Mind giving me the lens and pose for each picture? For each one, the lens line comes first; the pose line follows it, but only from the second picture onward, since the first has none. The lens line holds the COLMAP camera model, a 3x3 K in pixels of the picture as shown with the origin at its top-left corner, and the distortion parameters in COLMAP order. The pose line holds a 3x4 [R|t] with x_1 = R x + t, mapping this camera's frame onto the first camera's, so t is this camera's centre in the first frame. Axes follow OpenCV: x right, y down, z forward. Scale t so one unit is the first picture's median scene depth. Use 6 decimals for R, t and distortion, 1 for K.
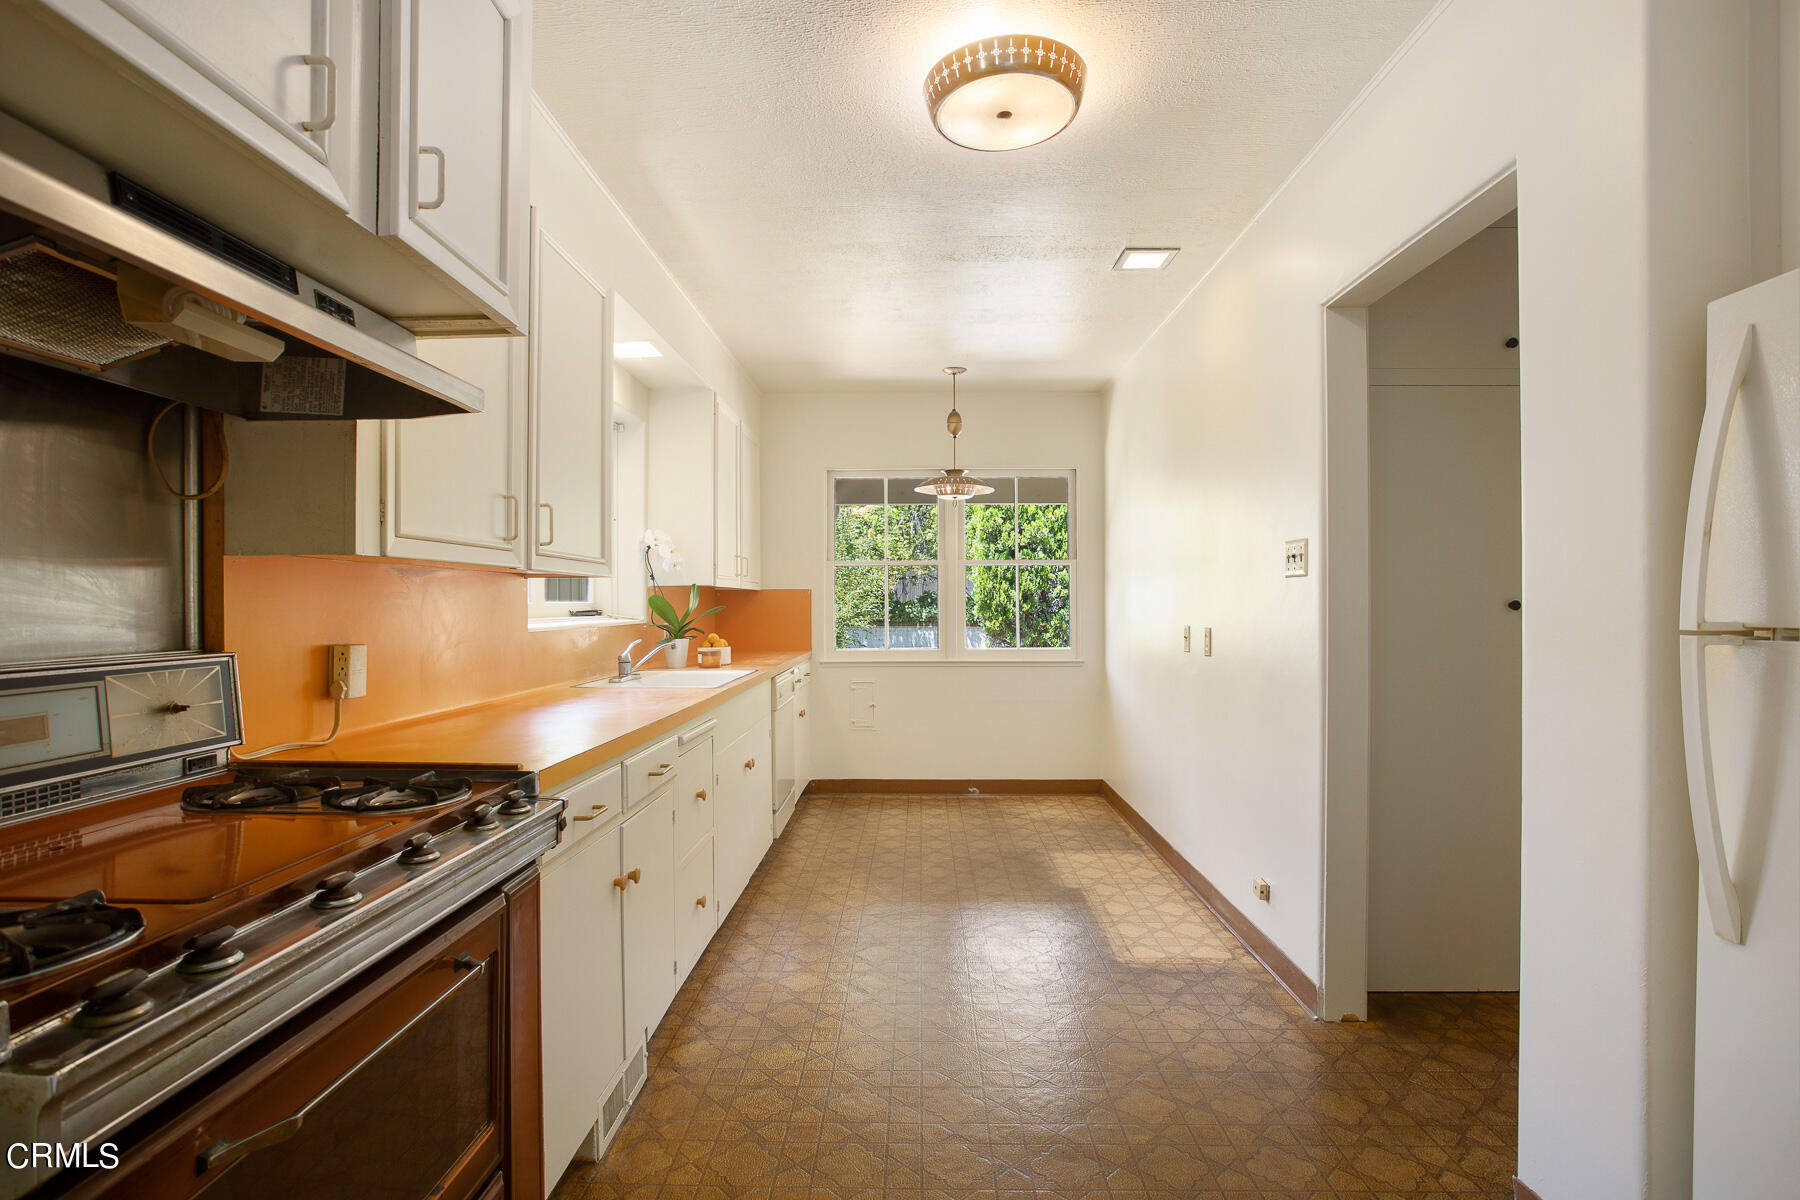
lens RADIAL K [[898.0, 0, 902.5], [0, 898.0, 597.8], [0, 0, 1]] dist [-0.059770, 0.024558]
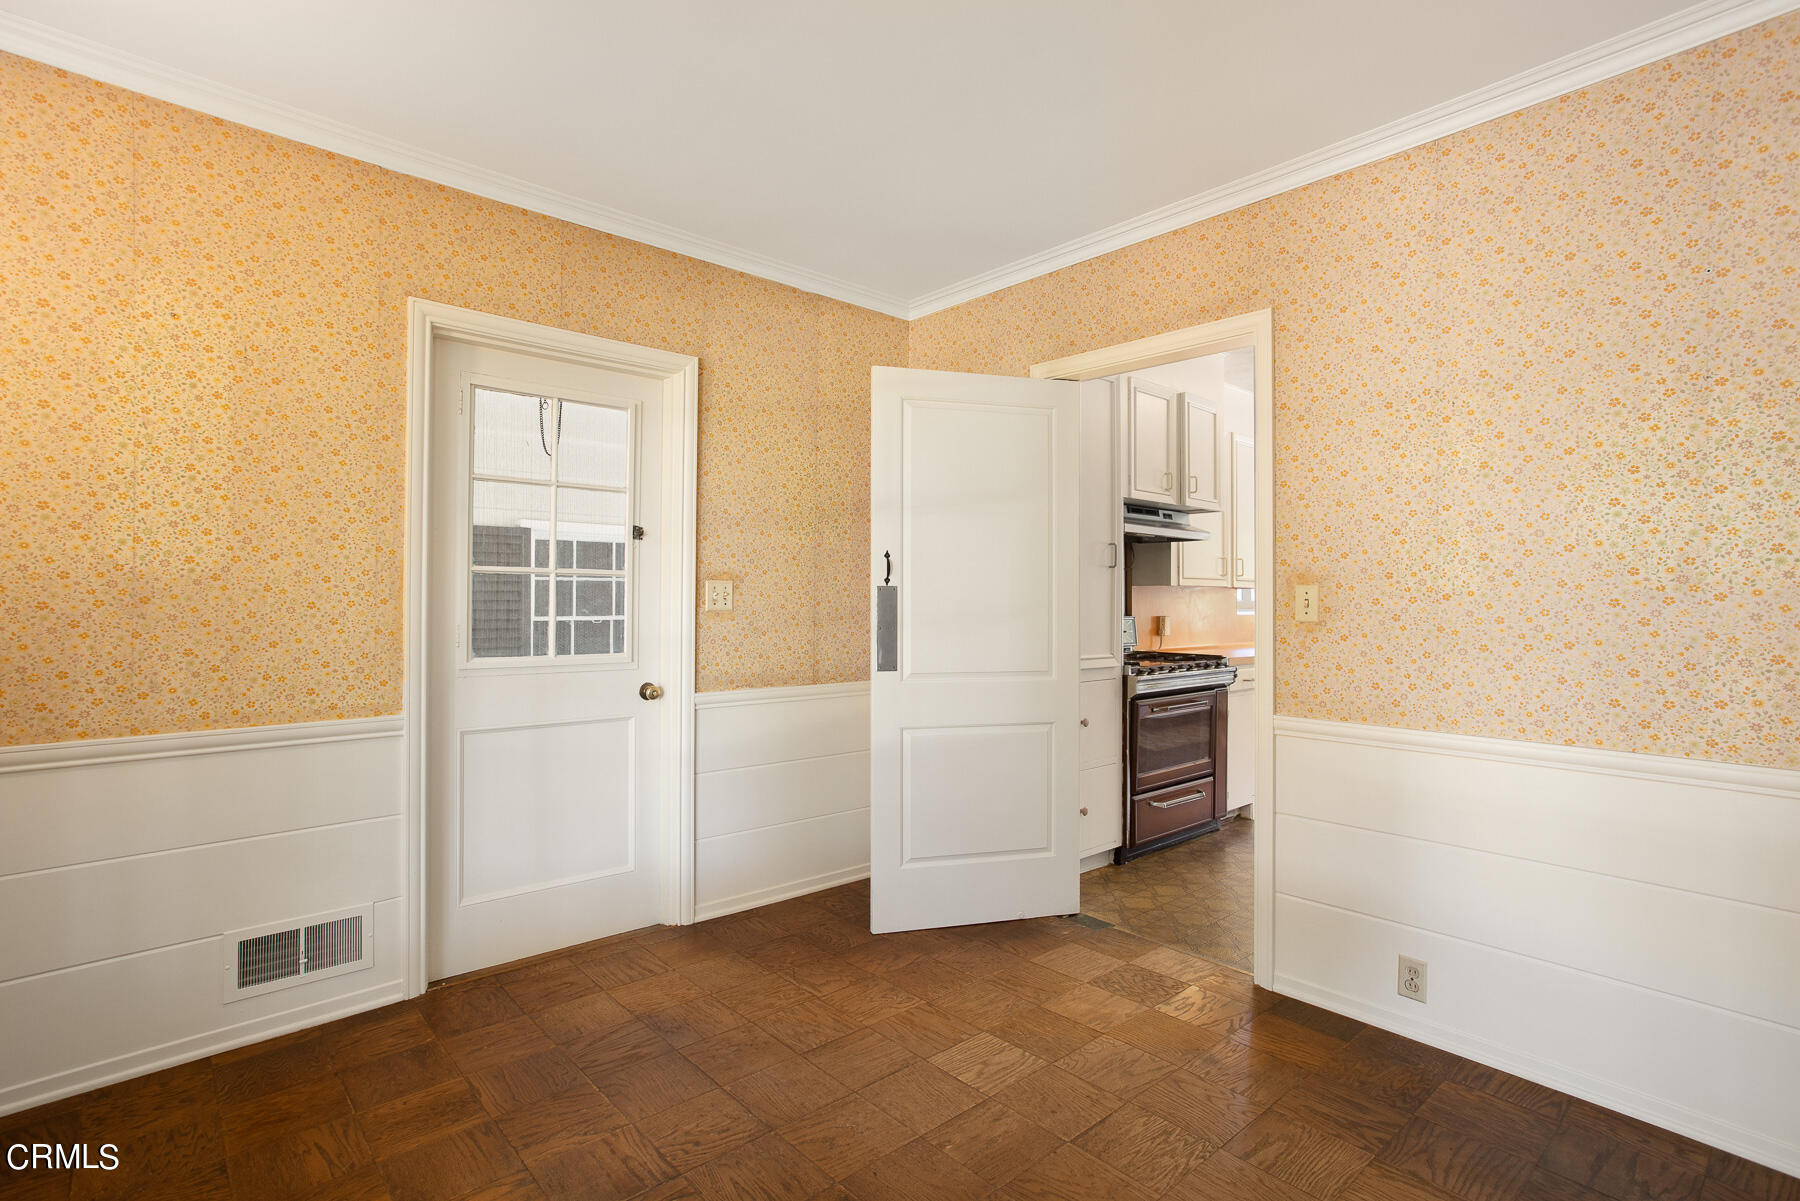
lens RADIAL K [[898.0, 0, 902.5], [0, 898.0, 598.3], [0, 0, 1]] dist [-0.059770, 0.024558]
pose [[0.699578, 0.003982, -0.714546, 0.927839], [0.002093, 0.999969, 0.007622, -0.028650], [0.714554, -0.006828, 0.699547, -1.805357]]
